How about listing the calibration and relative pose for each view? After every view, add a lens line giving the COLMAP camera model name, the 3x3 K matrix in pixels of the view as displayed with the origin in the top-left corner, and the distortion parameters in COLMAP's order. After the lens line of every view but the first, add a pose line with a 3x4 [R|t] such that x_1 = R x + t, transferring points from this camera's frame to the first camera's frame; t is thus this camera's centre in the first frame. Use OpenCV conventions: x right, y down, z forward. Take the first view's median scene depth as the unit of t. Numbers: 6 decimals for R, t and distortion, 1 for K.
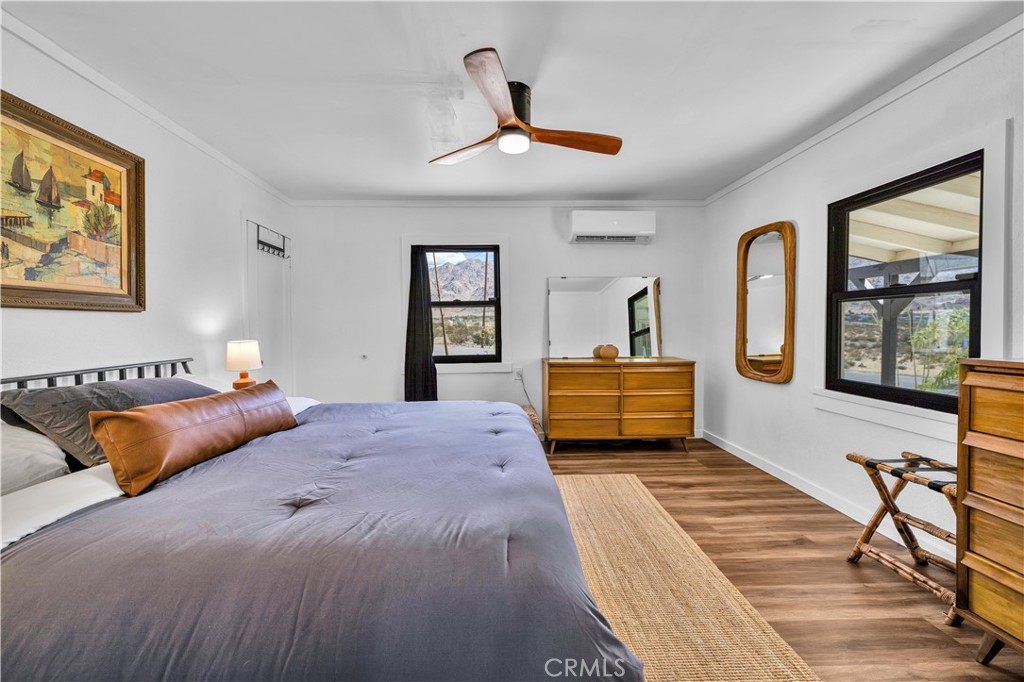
lens RADIAL K [[435.7, 0, 508.6], [0, 435.7, 330.7], [0, 0, 1]] dist [0.000702, 0.000149]
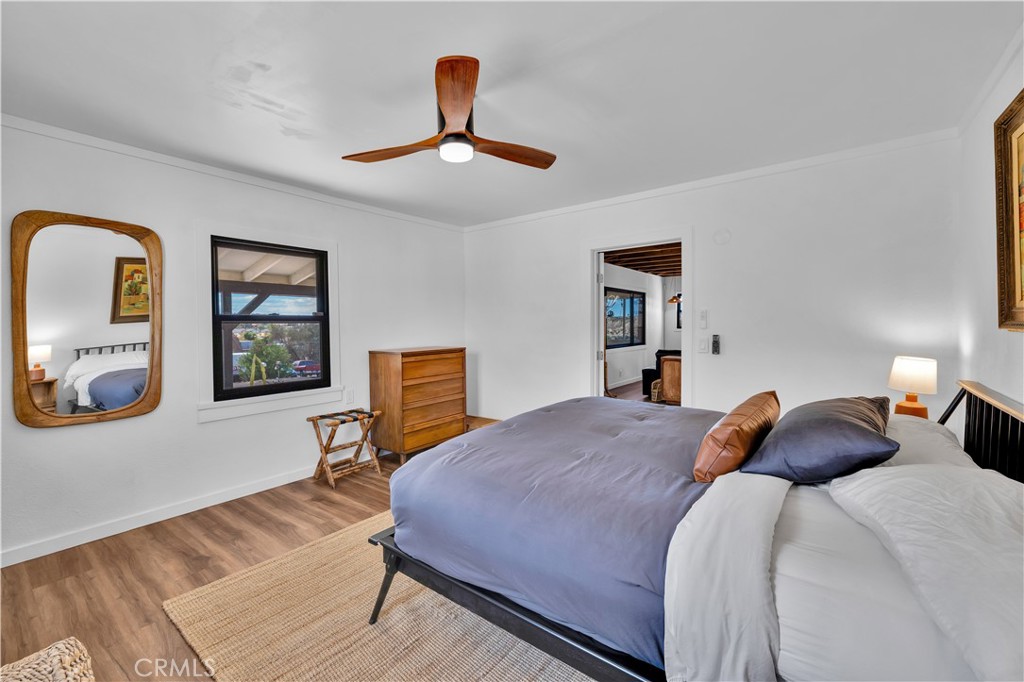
lens RADIAL K [[435.7, 0, 508.6], [0, 435.7, 330.7], [0, 0, 1]] dist [0.000702, 0.000149]
pose [[-0.762559, -0.006442, 0.646887, -0.748418], [0.020654, 0.999198, 0.034299, -0.097034], [-0.646589, 0.039516, -0.761814, 1.790369]]
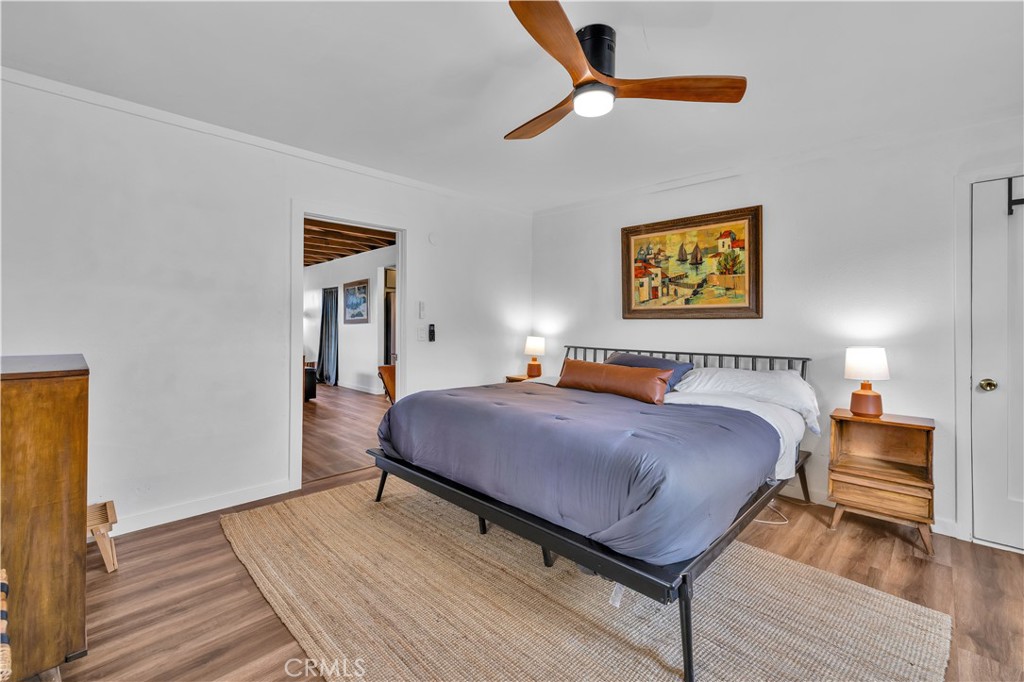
lens RADIAL K [[435.7, 0, 508.6], [0, 435.7, 330.7], [0, 0, 1]] dist [0.000702, 0.000149]
pose [[-0.736867, 0.007763, -0.675994, 0.723401], [-0.012608, 0.999602, 0.025223, -0.031543], [0.675921, 0.027109, -0.736476, 1.631765]]
